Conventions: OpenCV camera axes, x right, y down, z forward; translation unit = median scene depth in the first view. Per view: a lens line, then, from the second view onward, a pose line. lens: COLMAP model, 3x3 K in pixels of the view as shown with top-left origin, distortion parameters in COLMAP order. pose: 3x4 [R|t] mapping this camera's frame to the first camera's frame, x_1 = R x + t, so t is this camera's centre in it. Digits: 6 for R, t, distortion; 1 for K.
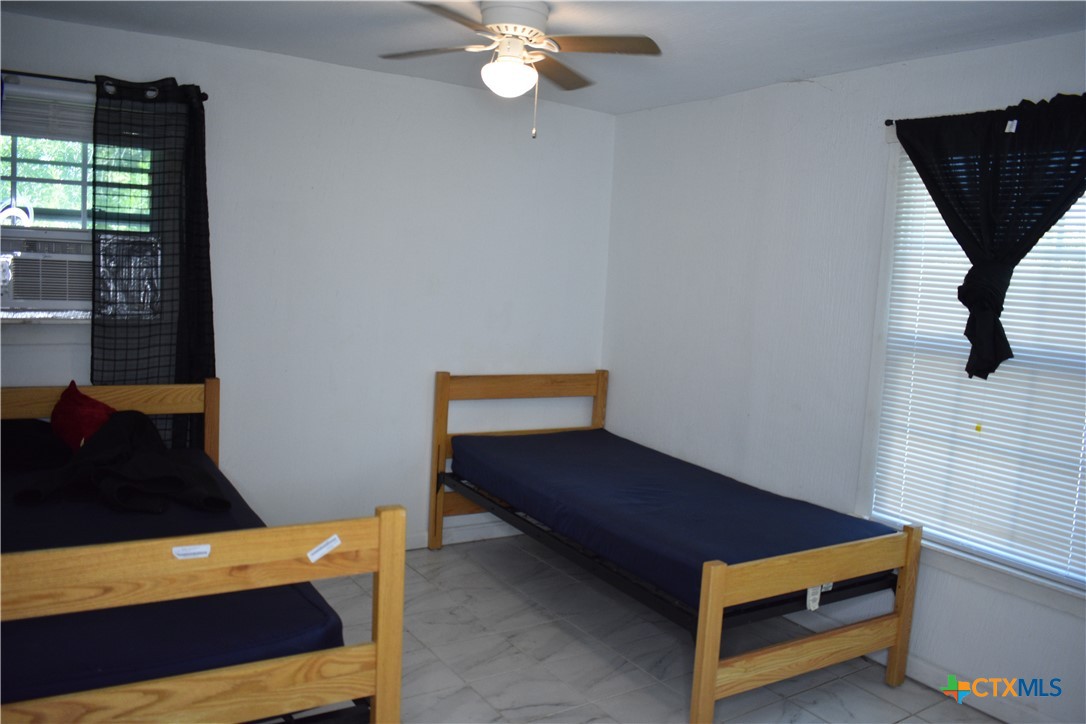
lens RADIAL K [[848.7, 0, 543.0], [0, 848.7, 362.0], [0, 0, 1]] dist [-0.107189, 0.000459]
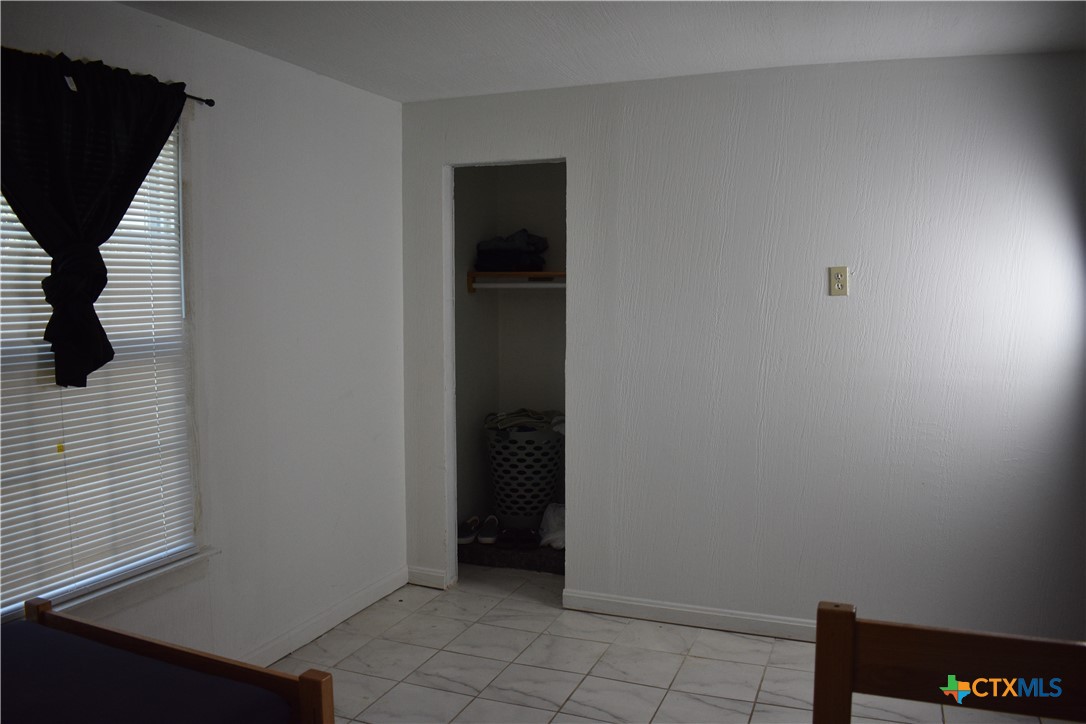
lens RADIAL K [[848.7, 0, 543.0], [0, 848.7, 362.0], [0, 0, 1]] dist [-0.107189, 0.000459]
pose [[-0.580729, -0.123359, 0.804696, -0.400796], [0.056424, 0.979977, 0.190950, -0.133927], [-0.812139, 0.156294, -0.562141, 1.068486]]
